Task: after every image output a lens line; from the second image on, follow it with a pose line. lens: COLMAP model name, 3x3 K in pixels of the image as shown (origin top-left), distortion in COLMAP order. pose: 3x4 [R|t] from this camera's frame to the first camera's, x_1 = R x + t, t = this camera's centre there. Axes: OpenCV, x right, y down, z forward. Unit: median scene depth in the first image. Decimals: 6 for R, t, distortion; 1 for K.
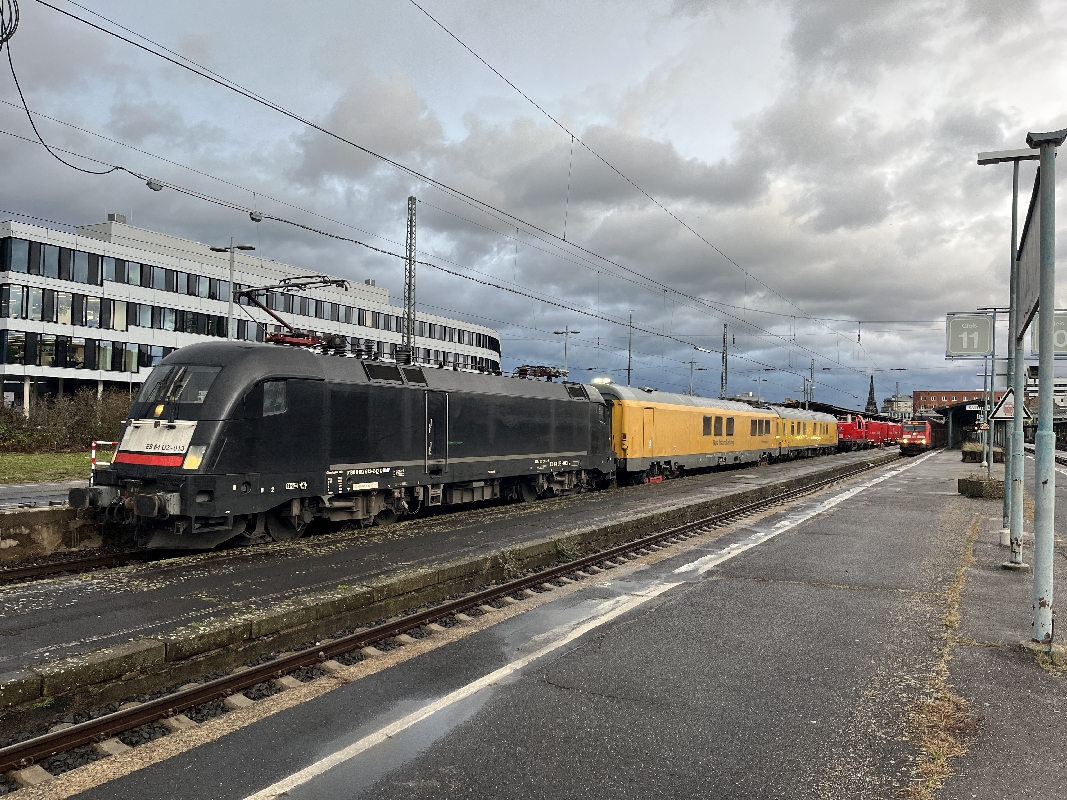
lens RADIAL K [[800.0, 0, 541.8], [0, 800.0, 397.8], [0, 0, 1]] dist [0.008314, 0.009793]
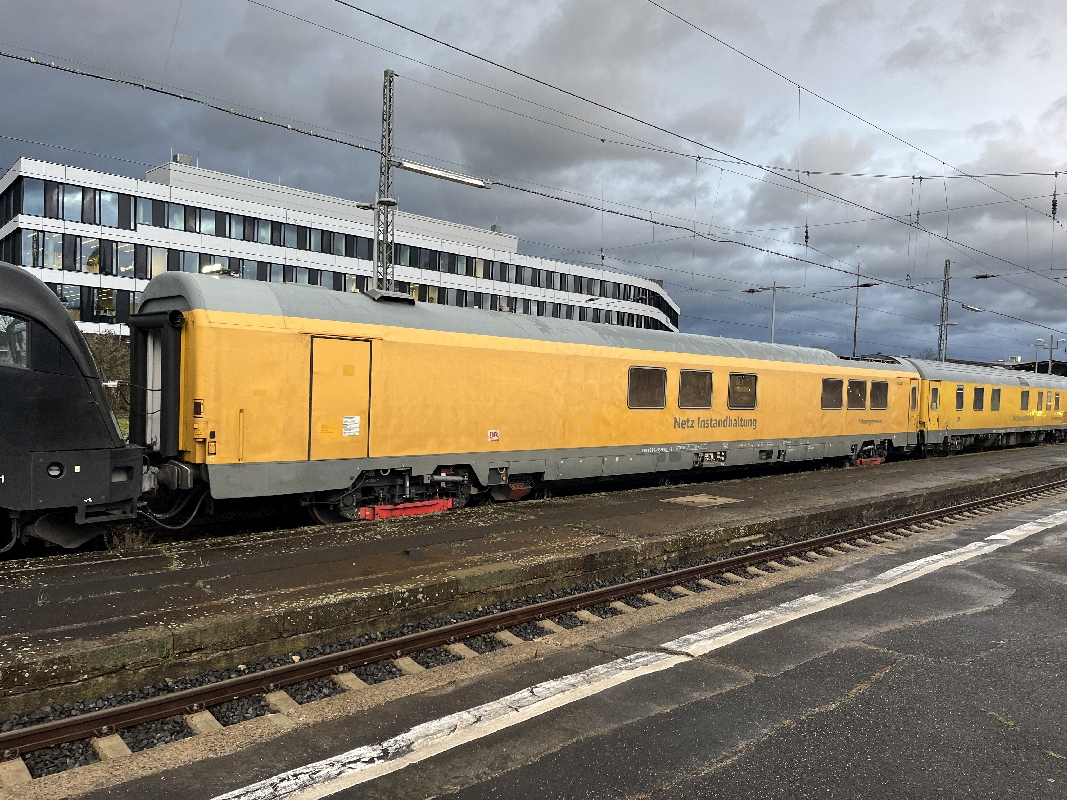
lens RADIAL K [[800.0, 0, 526.4], [0, 800.0, 408.2], [0, 0, 1]] dist [0.008314, 0.009793]
pose [[0.952883, 0.016962, -0.302862, 0.146015], [-0.001210, 0.998640, 0.052122, 0.011753], [0.303334, -0.049299, 0.951608, 0.272924]]
